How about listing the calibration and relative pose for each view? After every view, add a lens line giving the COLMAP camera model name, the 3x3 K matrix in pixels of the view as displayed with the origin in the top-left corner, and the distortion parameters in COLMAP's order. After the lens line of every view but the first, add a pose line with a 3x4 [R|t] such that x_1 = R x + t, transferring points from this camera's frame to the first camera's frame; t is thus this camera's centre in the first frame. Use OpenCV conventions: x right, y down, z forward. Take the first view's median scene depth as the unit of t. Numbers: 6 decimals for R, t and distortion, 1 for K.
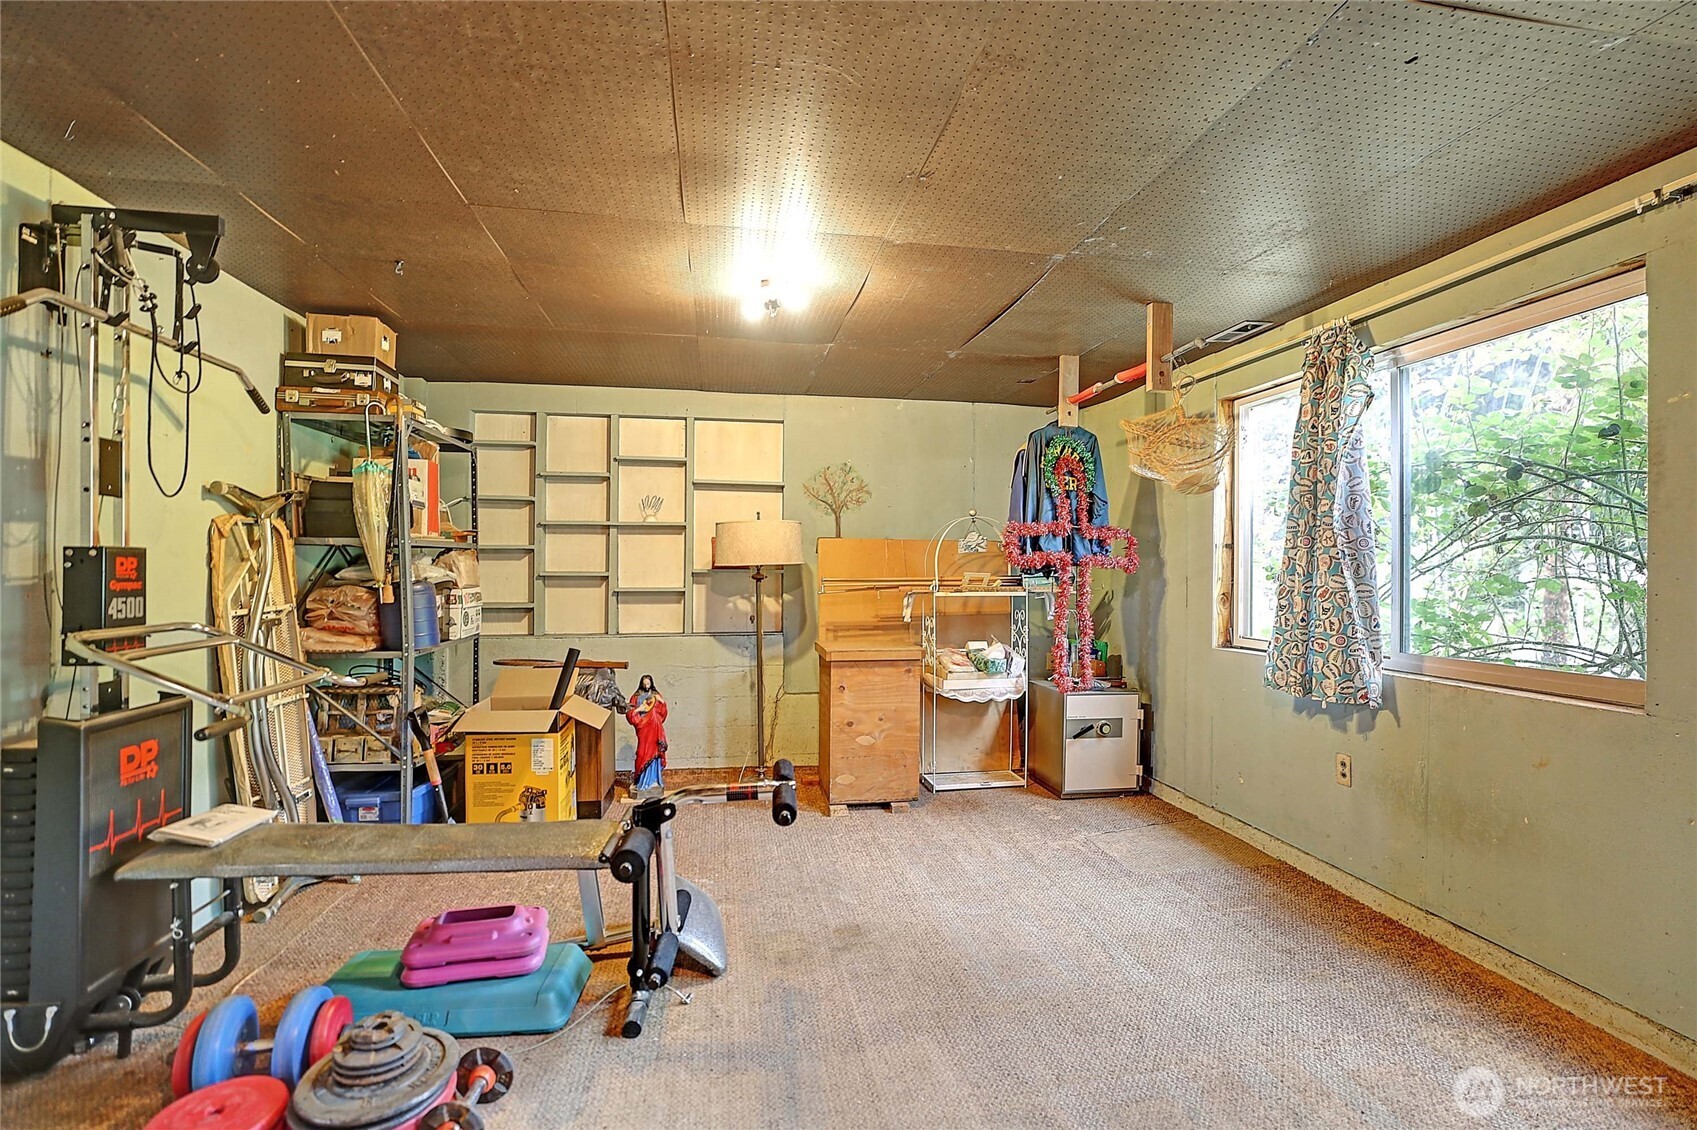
lens RADIAL K [[793.8, 0, 855.0], [0, 793.8, 566.8], [0, 0, 1]] dist [-0.022475, 0.003970]
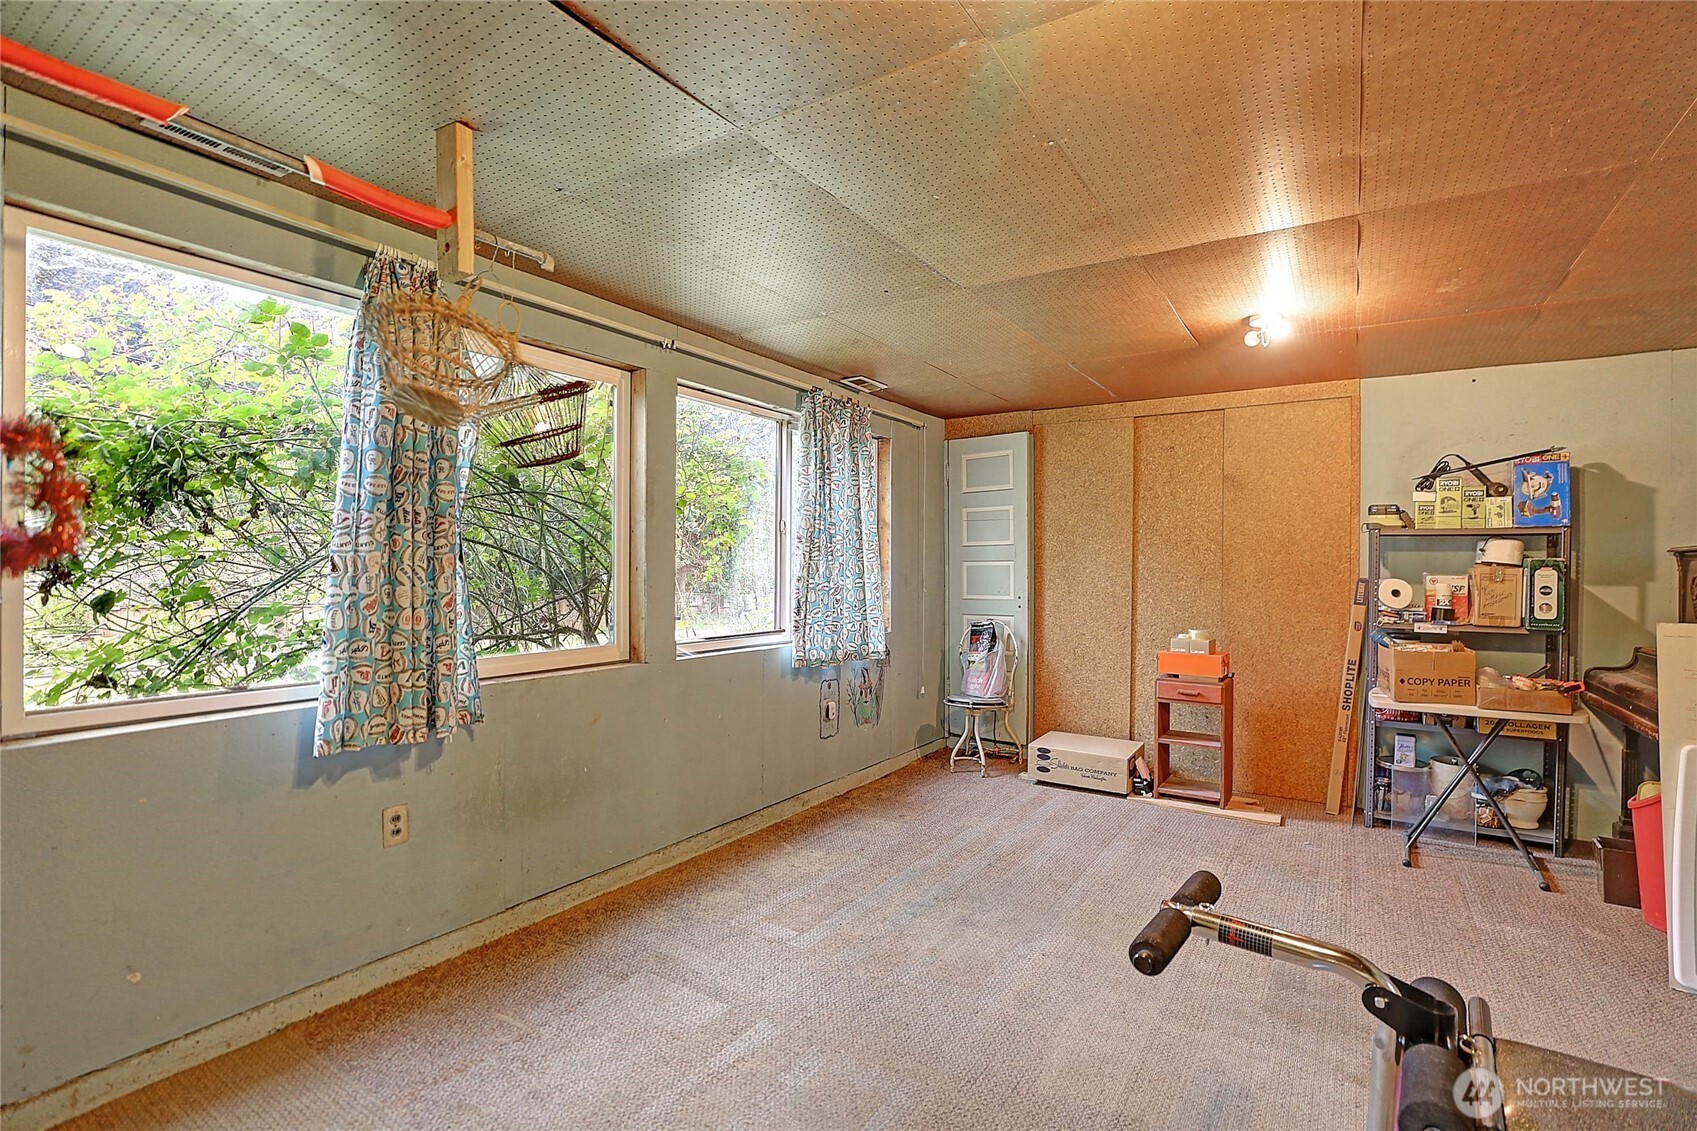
lens RADIAL K [[793.8, 0, 861.6], [0, 793.8, 569.3], [0, 0, 1]] dist [-0.022475, 0.003970]
pose [[-0.739875, -0.007202, 0.672706, -0.289887], [-0.006173, 0.999973, 0.003917, -0.005893], [-0.672716, -0.001254, -0.739900, 1.452384]]
